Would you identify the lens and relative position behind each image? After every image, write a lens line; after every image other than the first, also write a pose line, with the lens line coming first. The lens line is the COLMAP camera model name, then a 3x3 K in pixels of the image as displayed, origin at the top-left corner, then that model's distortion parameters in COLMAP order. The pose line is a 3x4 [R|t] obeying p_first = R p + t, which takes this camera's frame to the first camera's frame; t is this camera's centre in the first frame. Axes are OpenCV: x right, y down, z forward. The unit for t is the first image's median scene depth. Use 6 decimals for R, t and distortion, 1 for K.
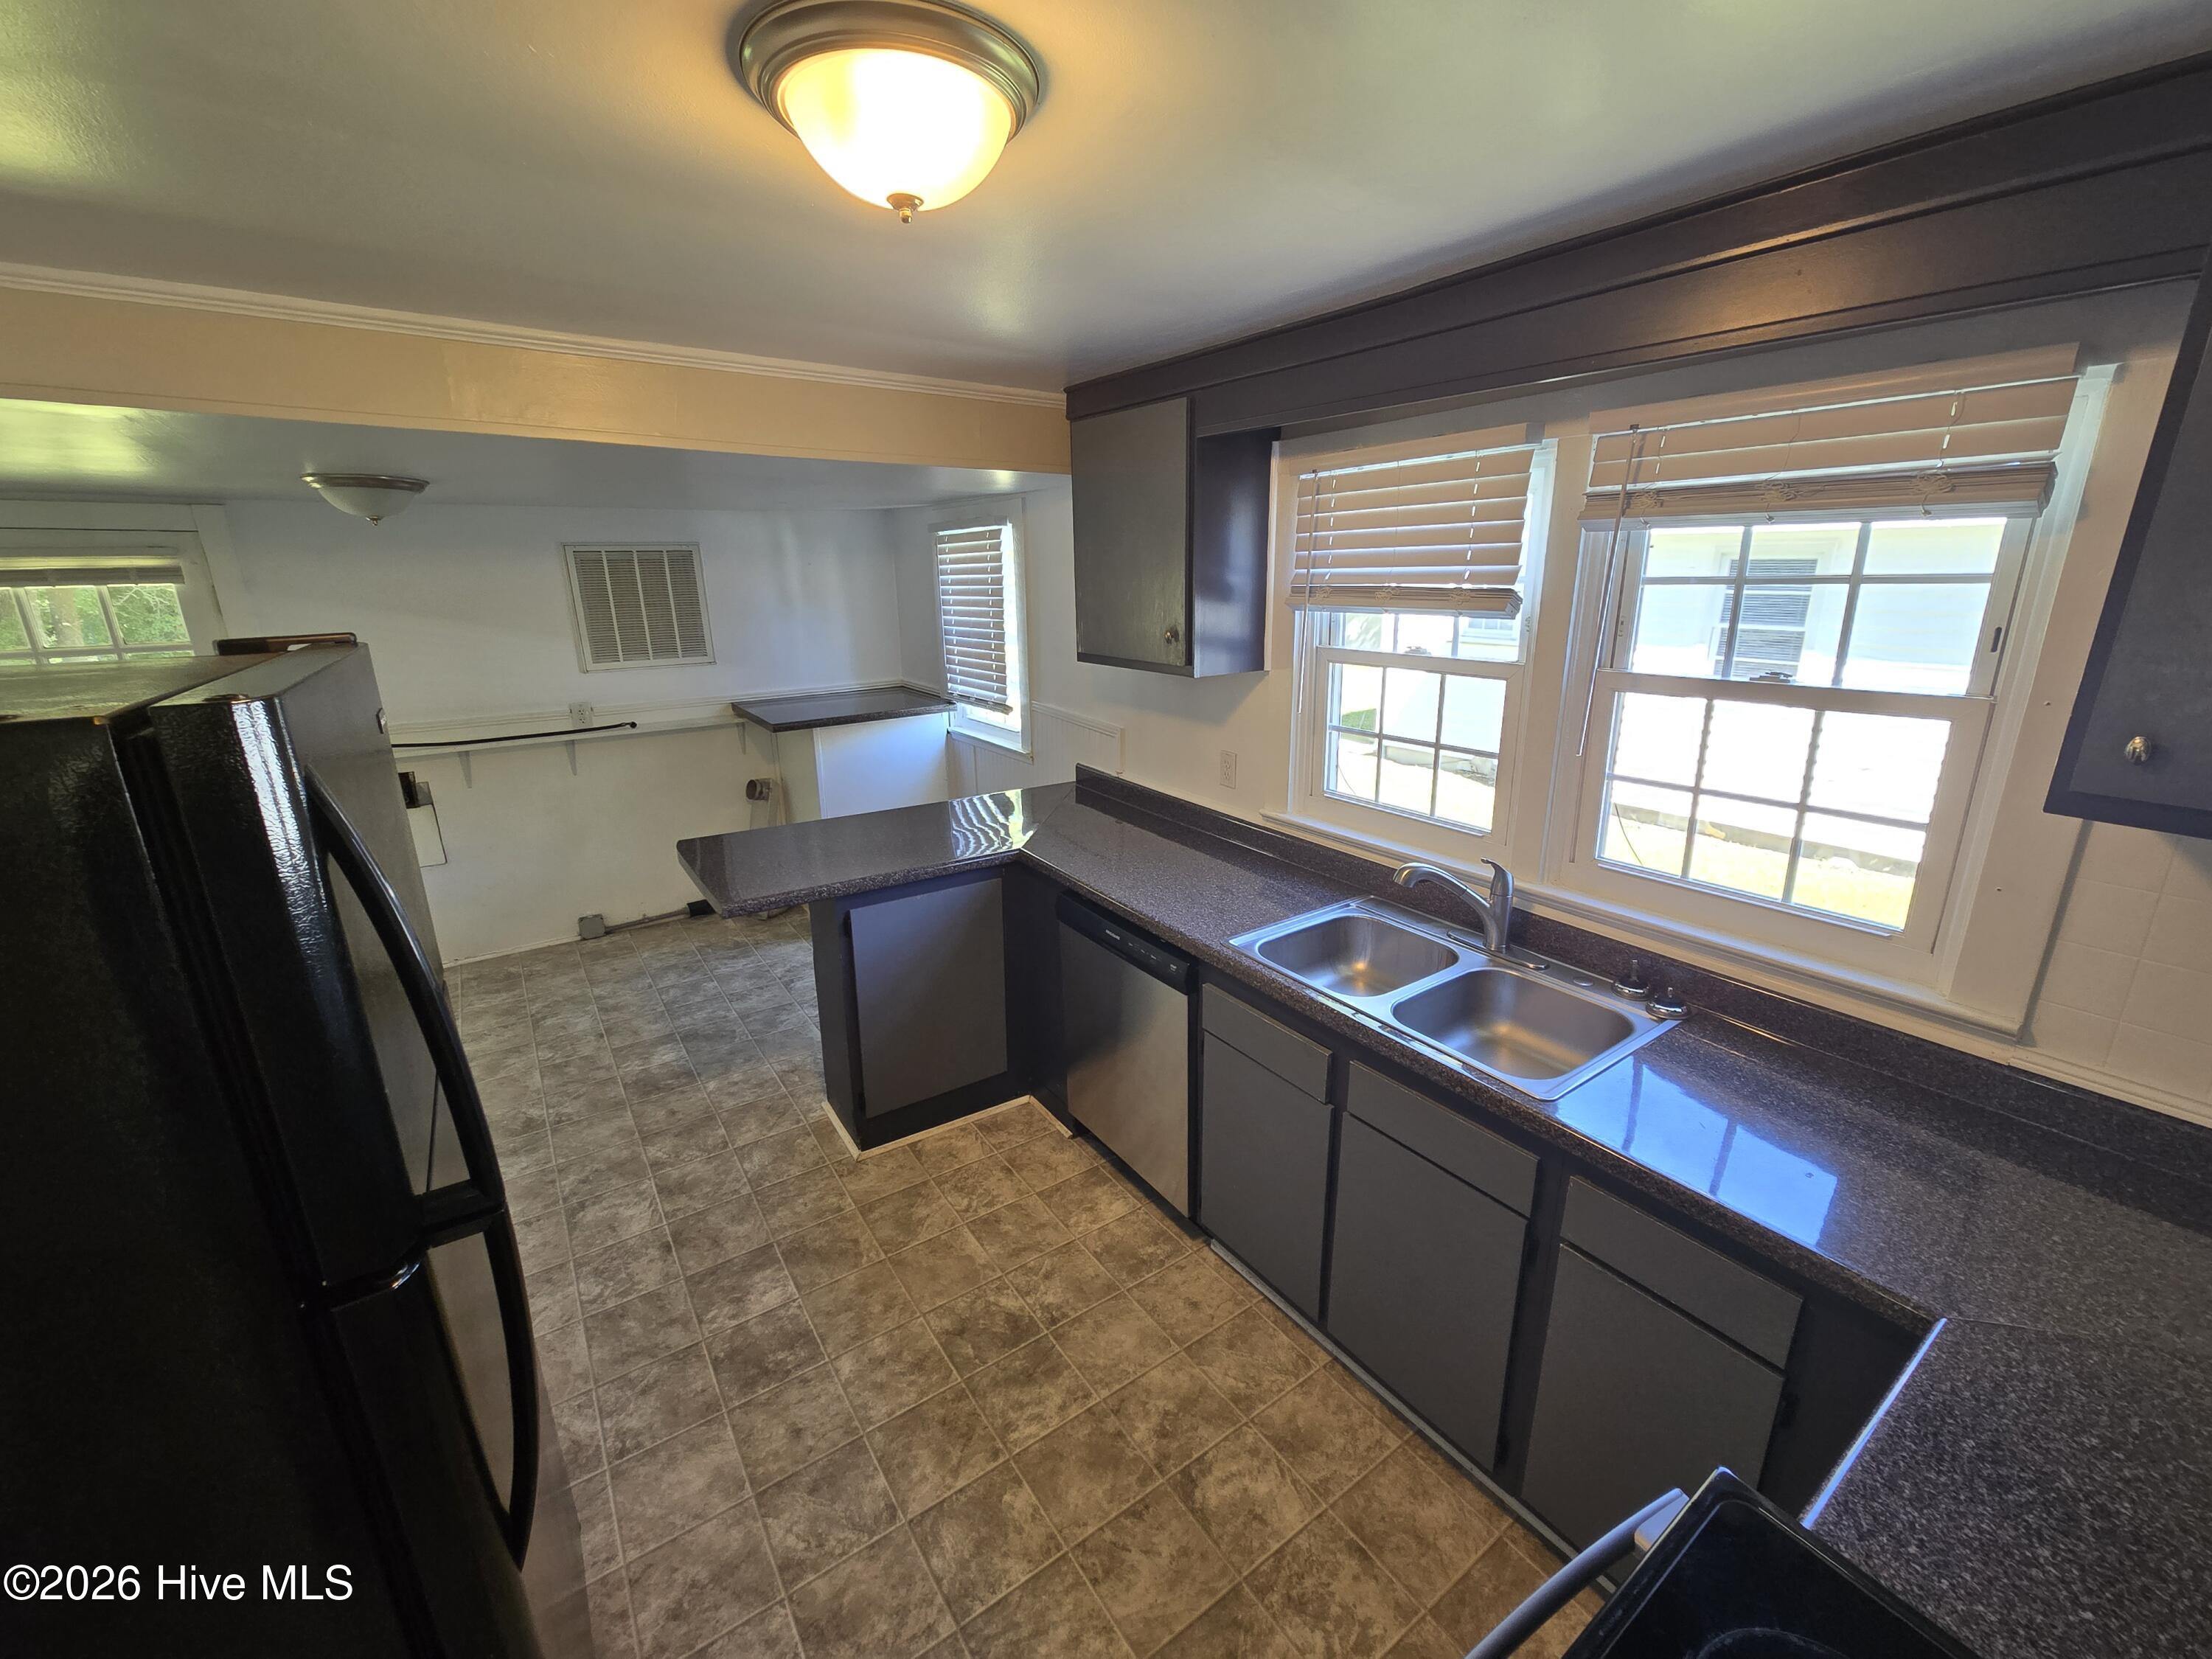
lens RADIAL K [[899.4, 0, 1117.5], [0, 899.4, 820.2], [0, 0, 1]] dist [0.010504, -0.000002]
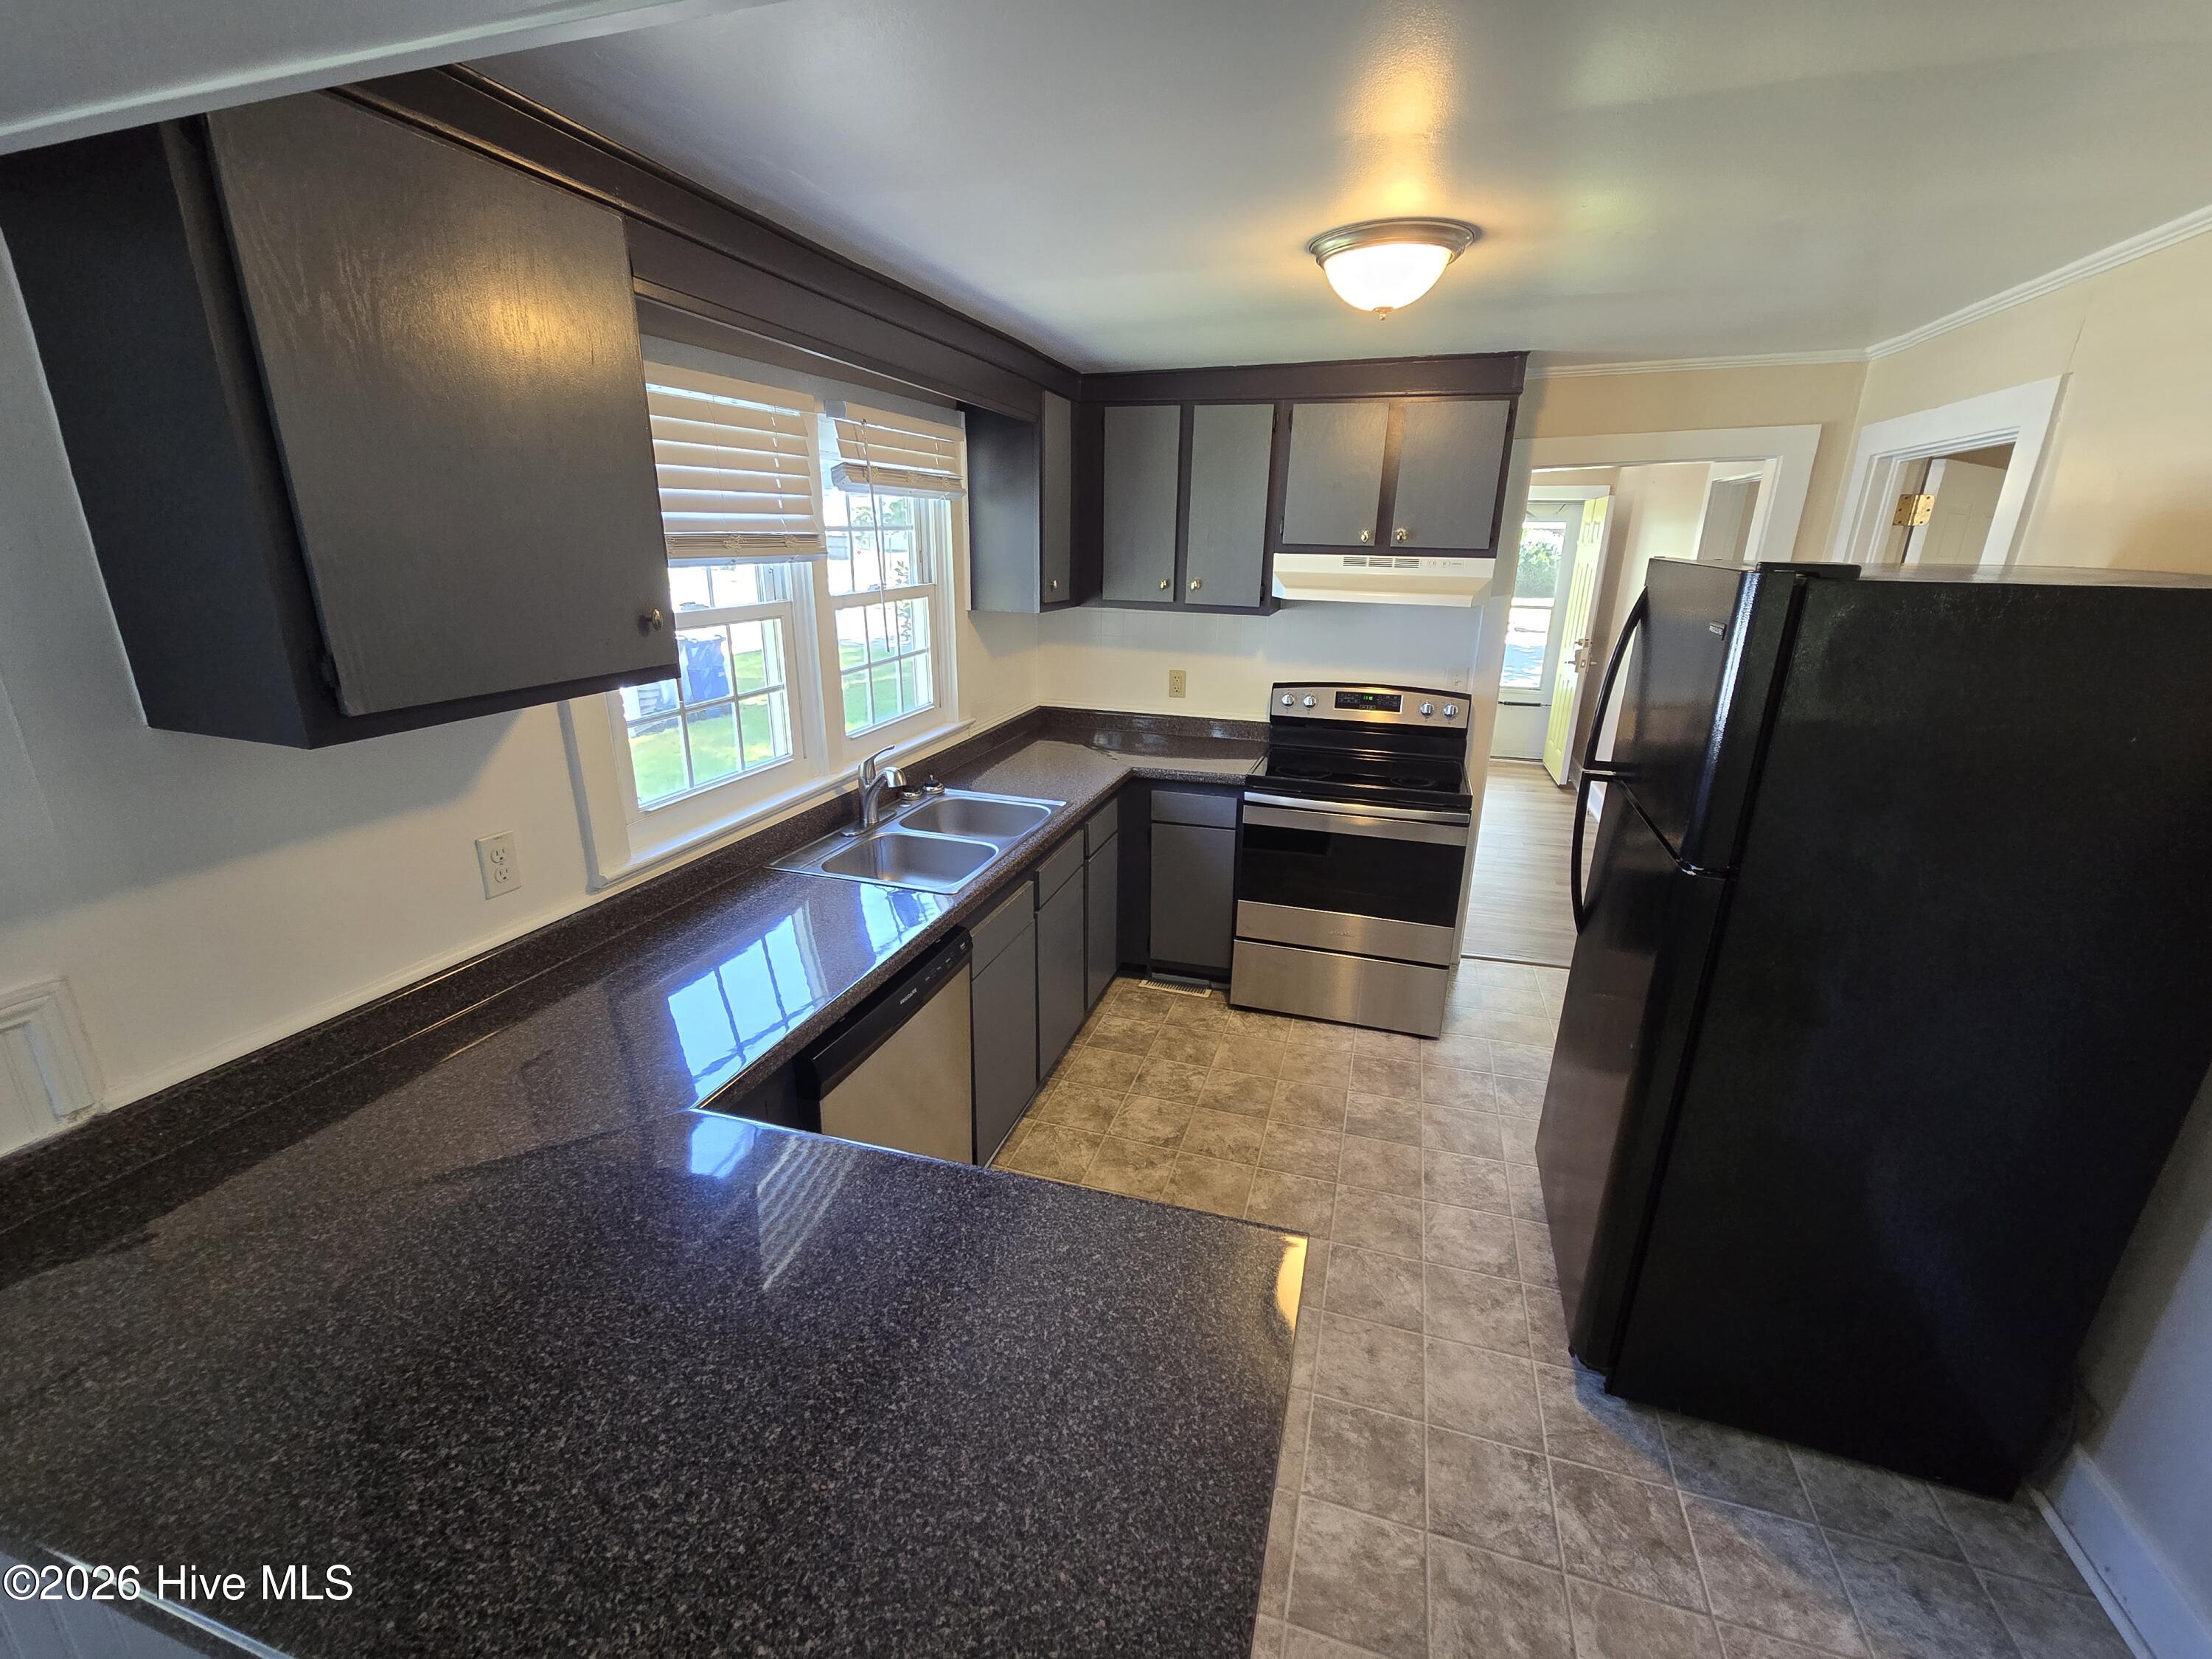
lens RADIAL K [[891.6, 0, 1106.0], [0, 891.6, 829.5], [0, 0, 1]] dist [-0.022742, -0.000030]
pose [[-0.596061, -0.239709, 0.766323, -0.776941], [0.220977, 0.868569, 0.443573, -0.347787], [-0.771933, 0.433737, -0.464750, 1.395971]]
